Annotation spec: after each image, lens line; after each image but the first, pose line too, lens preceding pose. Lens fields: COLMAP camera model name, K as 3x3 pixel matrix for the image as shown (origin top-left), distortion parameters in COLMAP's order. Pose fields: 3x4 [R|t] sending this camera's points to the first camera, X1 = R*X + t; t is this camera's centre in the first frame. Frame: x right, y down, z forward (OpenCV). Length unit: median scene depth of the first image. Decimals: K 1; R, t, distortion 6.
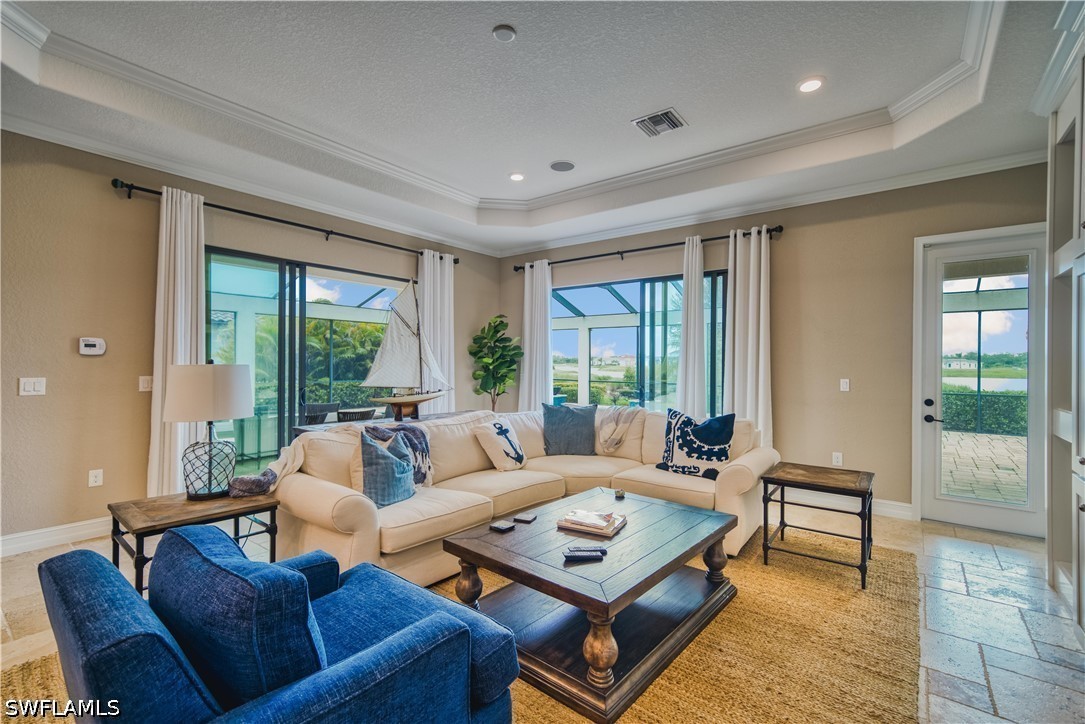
lens RADIAL K [[486.0, 0, 545.2], [0, 486.0, 363.8], [0, 0, 1]] dist [0.013918, 0.000201]
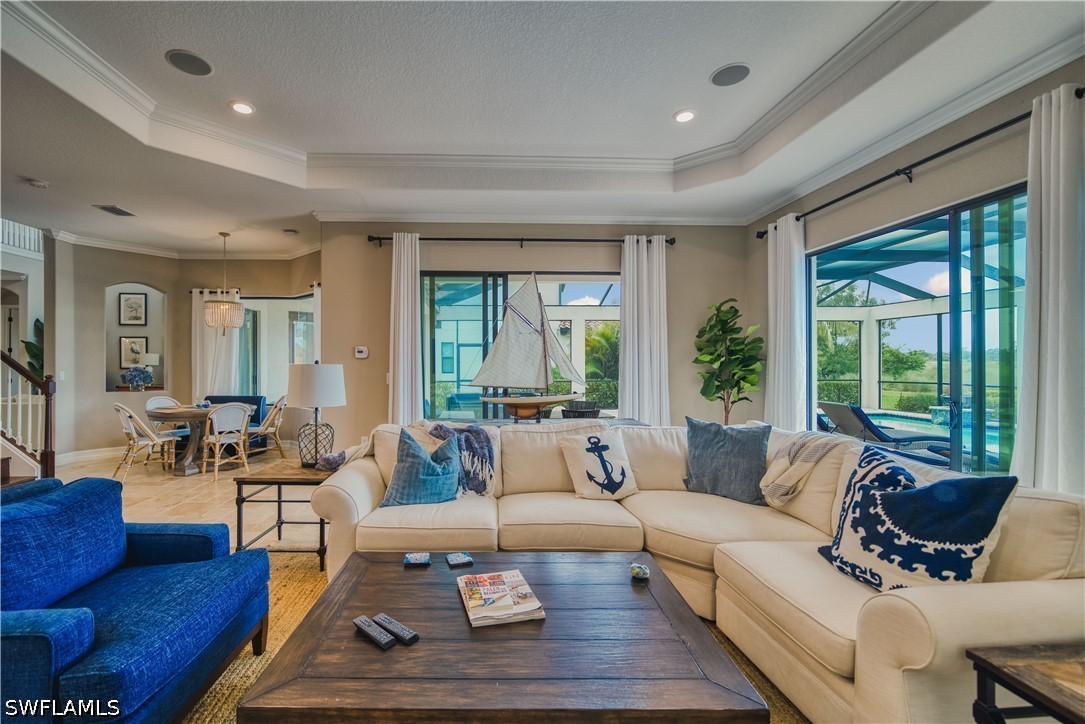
lens RADIAL K [[466.7, 0, 491.7], [0, 466.7, 362.2], [0, 0, 1]] dist [-0.015612, 0.000157]
pose [[0.640313, -0.007497, -0.768078, 0.349198], [0.005203, 0.999972, -0.005423, 0.003290], [0.768097, -0.000523, 0.640334, 0.350942]]
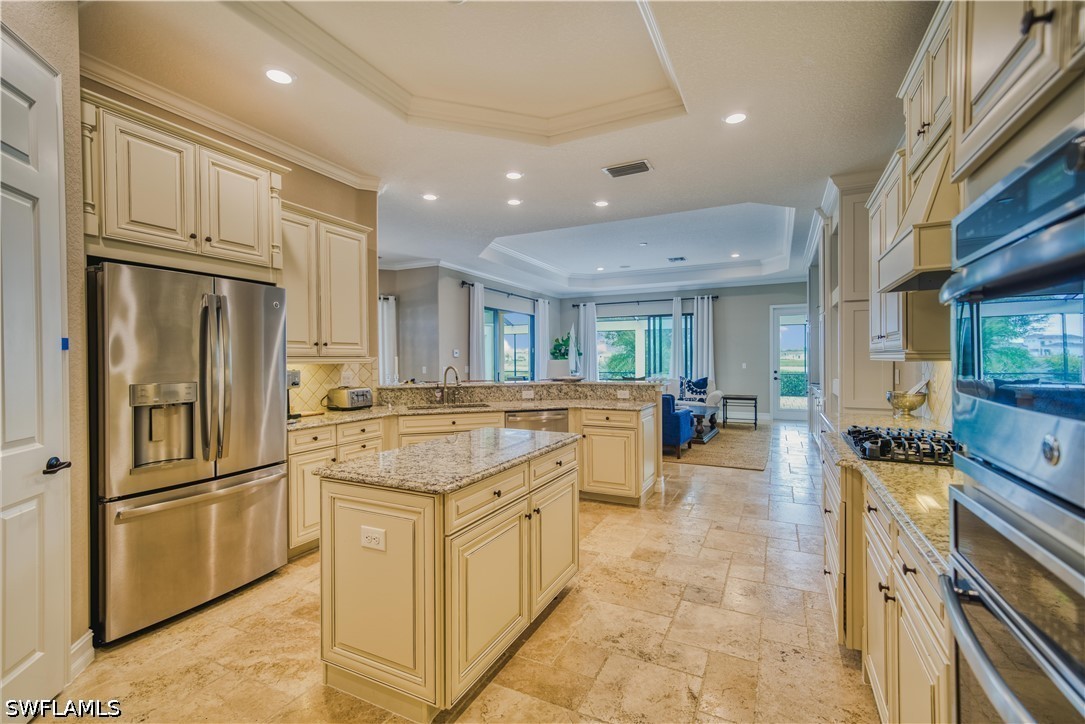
lens RADIAL K [[475.8, 0, 545.0], [0, 475.8, 363.5], [0, 0, 1]] dist [0.010958, 0.000376]
pose [[0.980151, -0.014973, 0.197688, -0.797983], [0.013607, 0.999873, 0.008264, 0.000517], [-0.197787, -0.005410, 0.980230, -1.081393]]
